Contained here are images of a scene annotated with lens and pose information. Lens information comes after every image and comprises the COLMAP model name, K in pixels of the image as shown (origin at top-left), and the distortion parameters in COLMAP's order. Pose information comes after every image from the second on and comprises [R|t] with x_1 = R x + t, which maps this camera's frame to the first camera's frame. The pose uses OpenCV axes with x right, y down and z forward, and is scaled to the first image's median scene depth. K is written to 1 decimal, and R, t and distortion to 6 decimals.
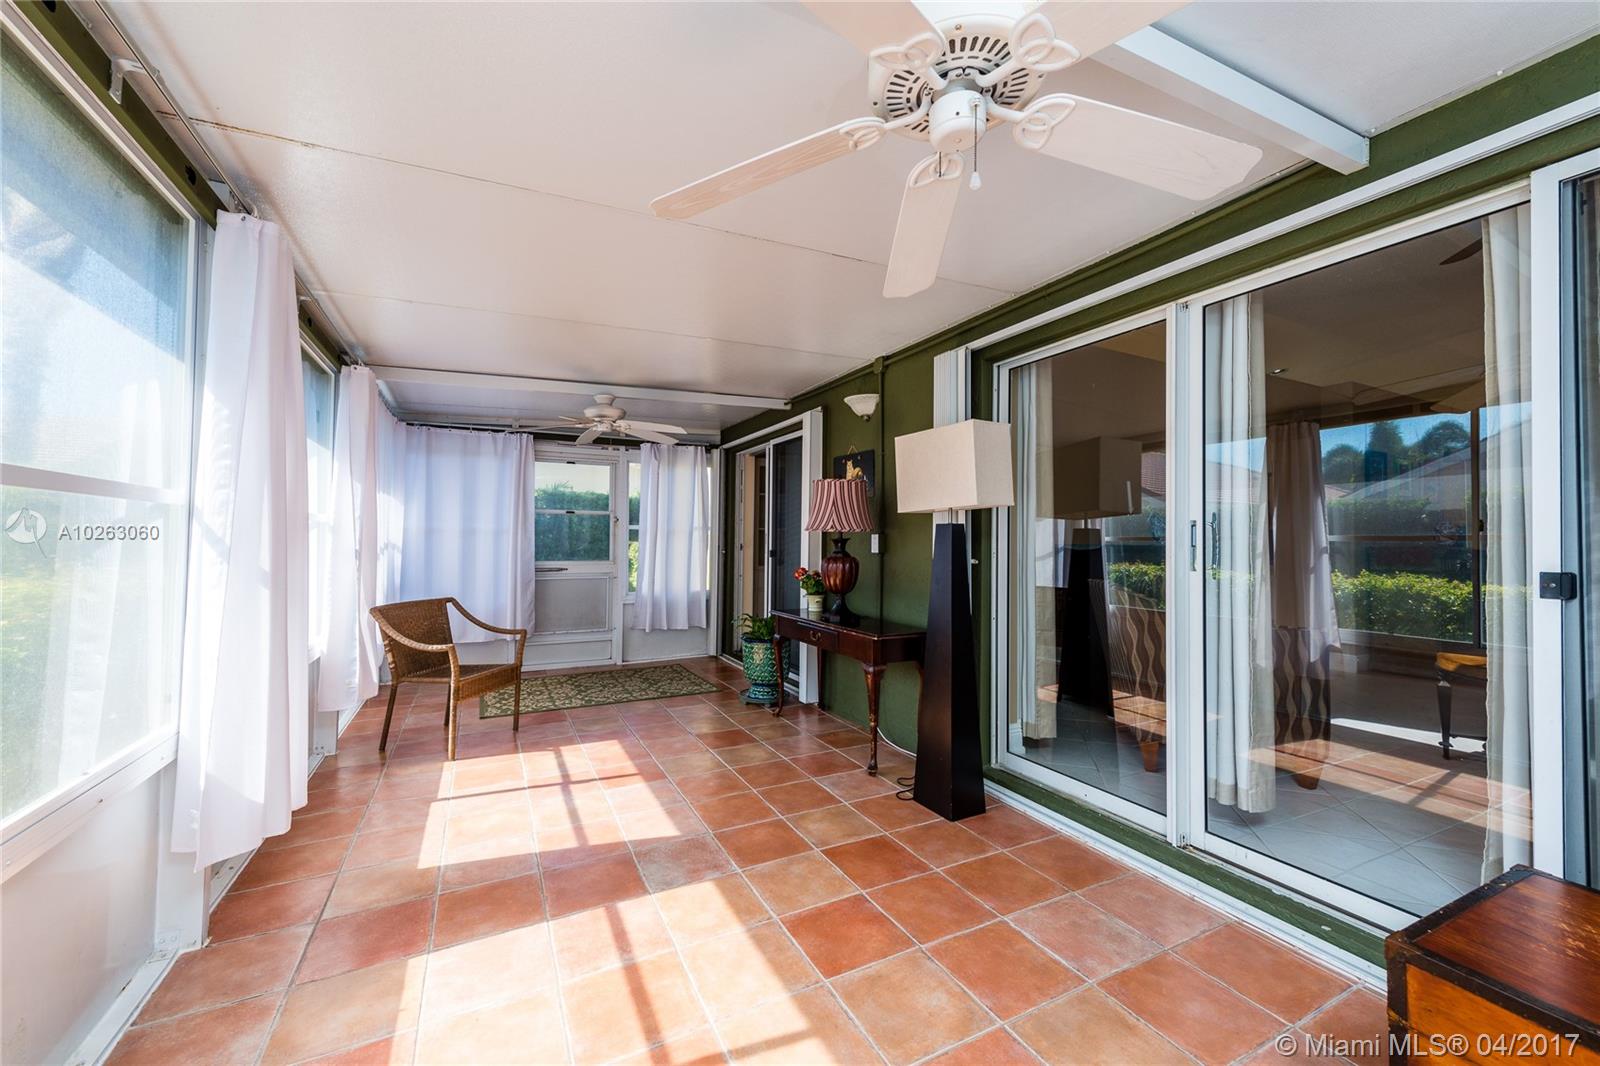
lens RADIAL K [[623.9, 0, 798.4], [0, 623.9, 527.9], [0, 0, 1]] dist [0.016299, -0.005004]
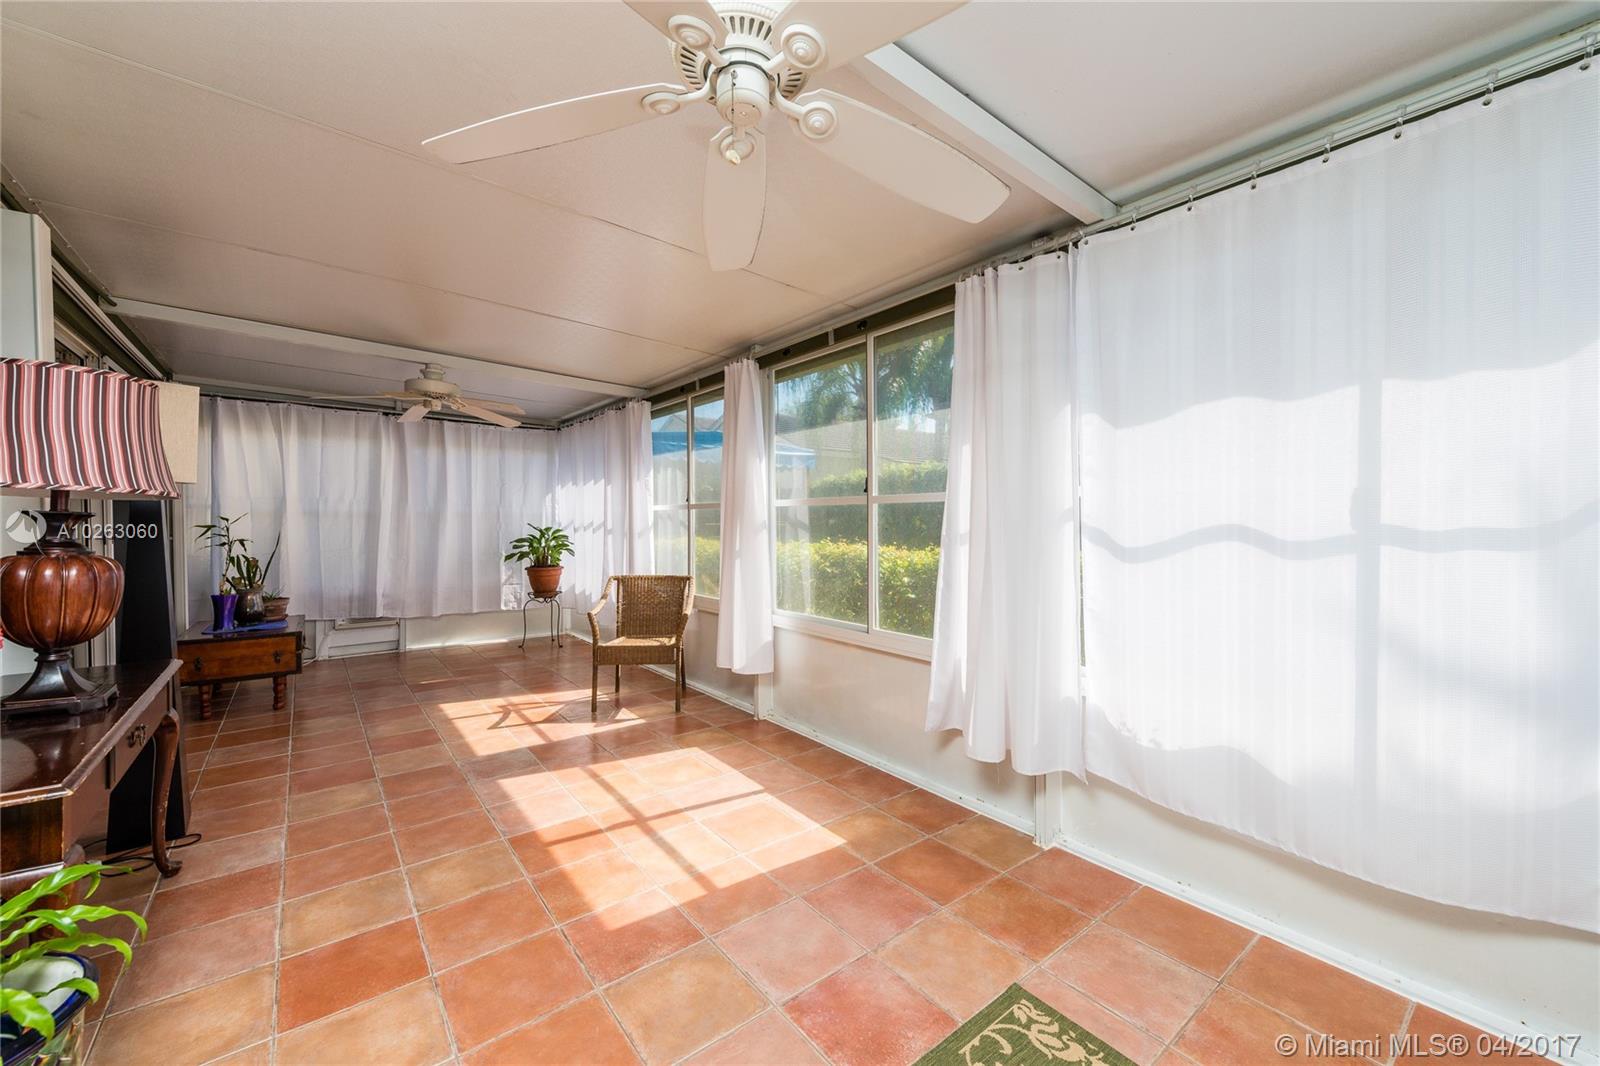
lens RADIAL K [[623.9, 0, 798.4], [0, 623.9, 527.9], [0, 0, 1]] dist [0.016299, -0.005004]
pose [[-0.980190, -0.005794, -0.197975, -0.459609], [-0.004215, 0.999956, -0.008400, 0.037310], [0.198015, -0.007399, -0.980171, 2.071669]]
